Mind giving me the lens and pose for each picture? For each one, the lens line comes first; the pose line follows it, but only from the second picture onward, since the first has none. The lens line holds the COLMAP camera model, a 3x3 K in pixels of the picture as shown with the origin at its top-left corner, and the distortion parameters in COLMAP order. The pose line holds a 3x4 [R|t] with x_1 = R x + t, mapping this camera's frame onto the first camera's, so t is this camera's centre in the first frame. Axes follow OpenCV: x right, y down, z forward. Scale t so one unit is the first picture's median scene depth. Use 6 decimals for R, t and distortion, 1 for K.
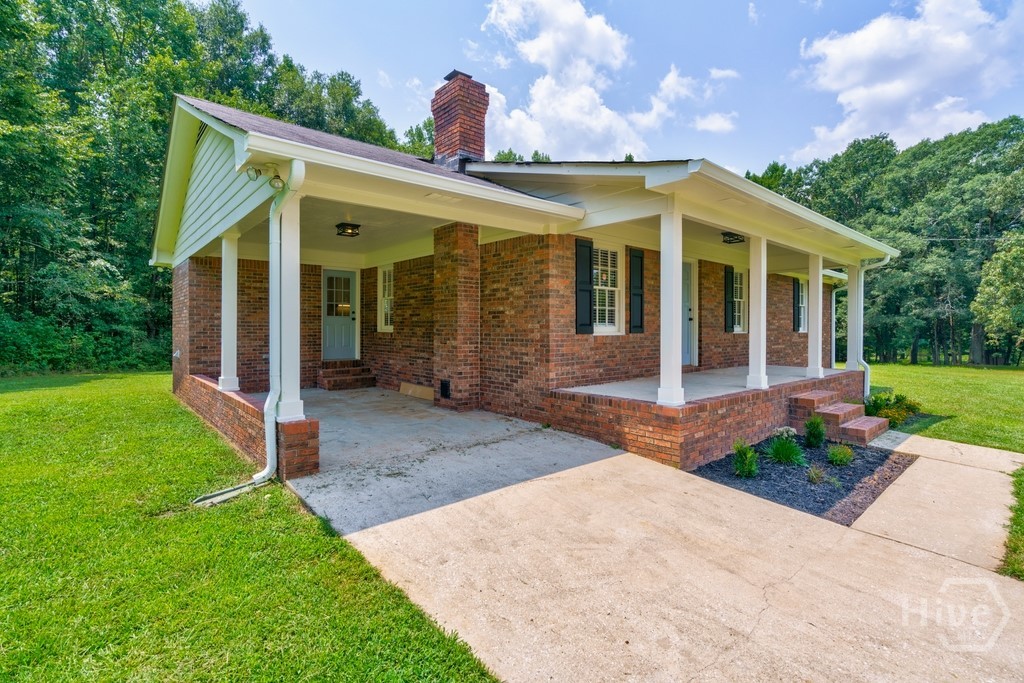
lens RADIAL K [[470.4, 0, 521.5], [0, 470.4, 338.4], [0, 0, 1]] dist [0.001936, 0.000273]
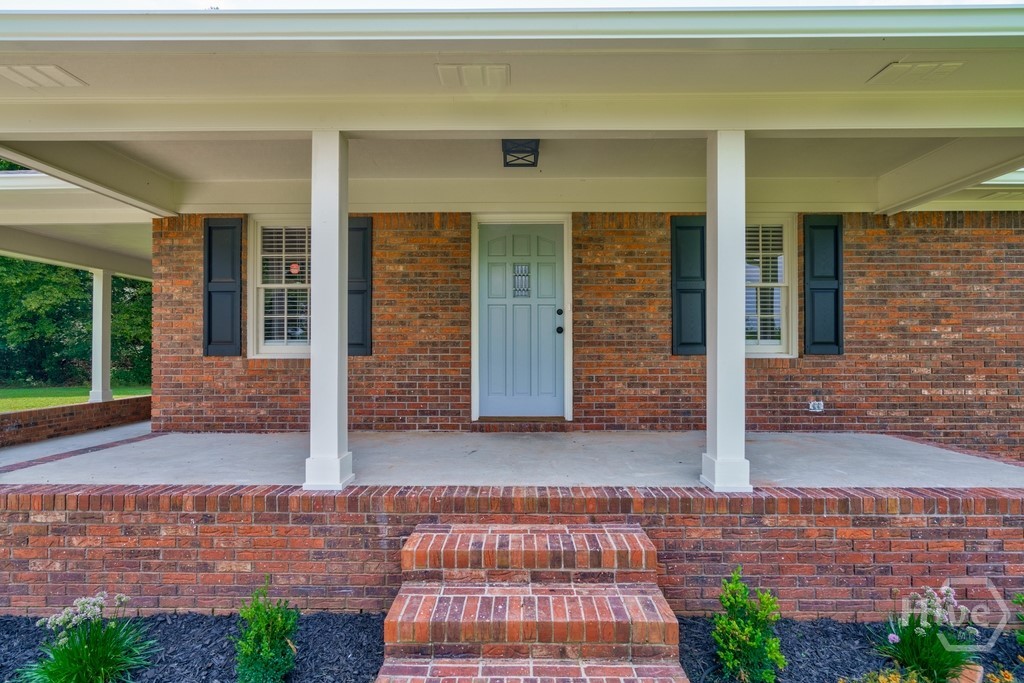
lens RADIAL K [[470.4, 0, 520.6], [0, 470.4, 345.4], [0, 0, 1]] dist [0.001936, 0.000273]
pose [[0.743063, -0.007620, -0.669178, 0.864210], [-0.011601, 0.999638, -0.024265, -0.012613], [0.669120, 0.025793, 0.742706, 0.745409]]
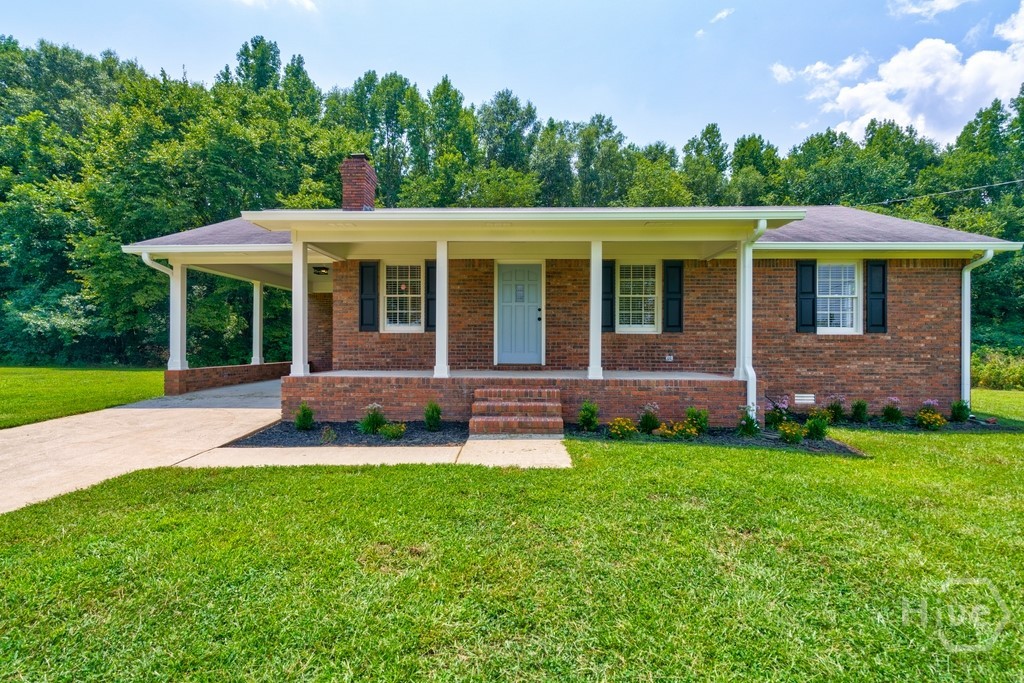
lens RADIAL K [[470.4, 0, 521.3], [0, 470.4, 342.2], [0, 0, 1]] dist [0.001936, 0.000273]
pose [[0.729916, -0.000764, -0.683537, 1.306057], [-0.016768, 0.999678, -0.019023, 0.037498], [0.683331, 0.025347, 0.729668, 0.302627]]
